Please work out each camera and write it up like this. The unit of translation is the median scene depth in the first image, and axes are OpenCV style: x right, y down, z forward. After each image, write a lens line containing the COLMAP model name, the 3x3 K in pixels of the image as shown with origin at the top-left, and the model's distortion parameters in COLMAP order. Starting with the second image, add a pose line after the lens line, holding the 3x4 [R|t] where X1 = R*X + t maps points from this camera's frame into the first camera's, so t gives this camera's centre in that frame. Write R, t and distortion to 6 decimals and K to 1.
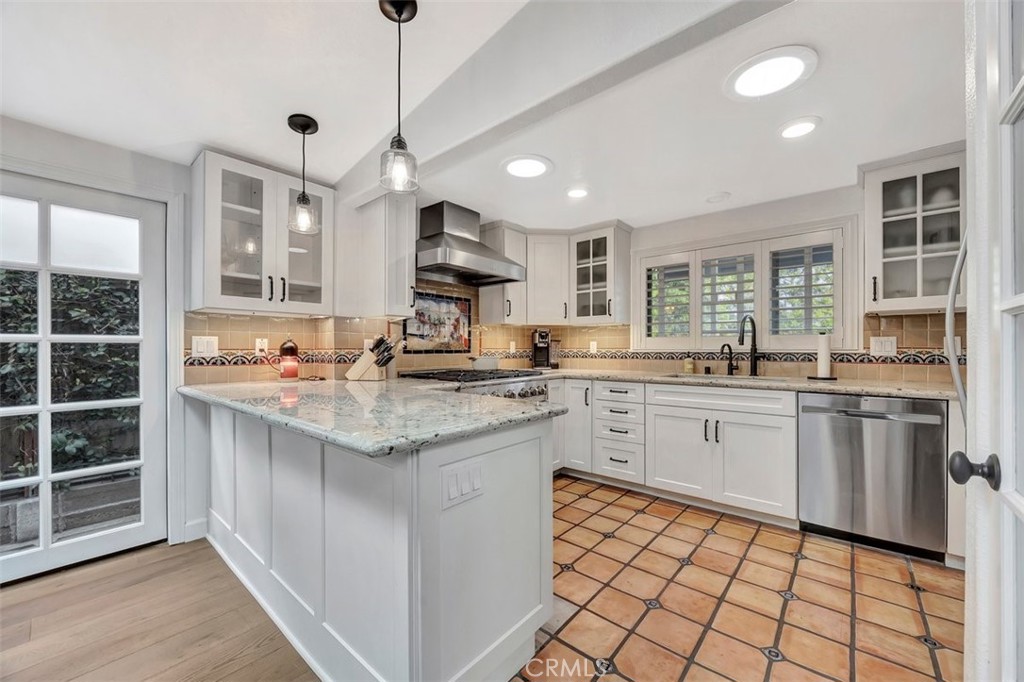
lens RADIAL K [[396.9, 0, 515.8], [0, 396.9, 346.9], [0, 0, 1]] dist [-0.000351, -0.000089]
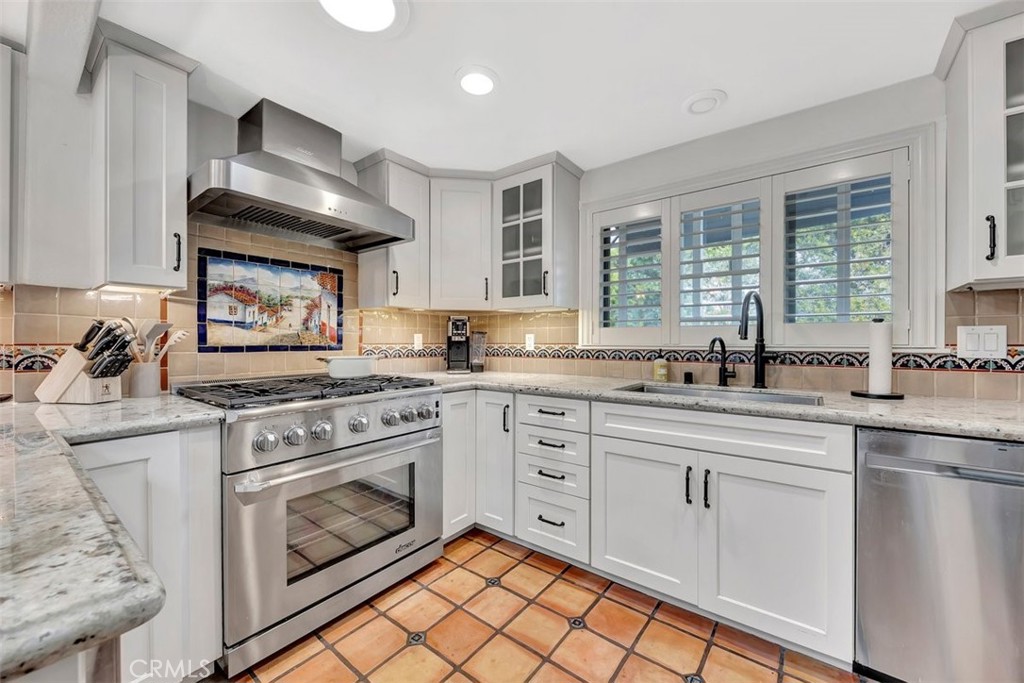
lens RADIAL K [[403.4, 0, 510.7], [0, 403.4, 339.1], [0, 0, 1]] dist [0.002212, 0.000336]
pose [[0.998859, 0.002482, 0.047692, 0.153207], [-0.002324, 0.999992, -0.003362, -0.002018], [-0.047700, 0.003247, 0.998856, 0.337588]]
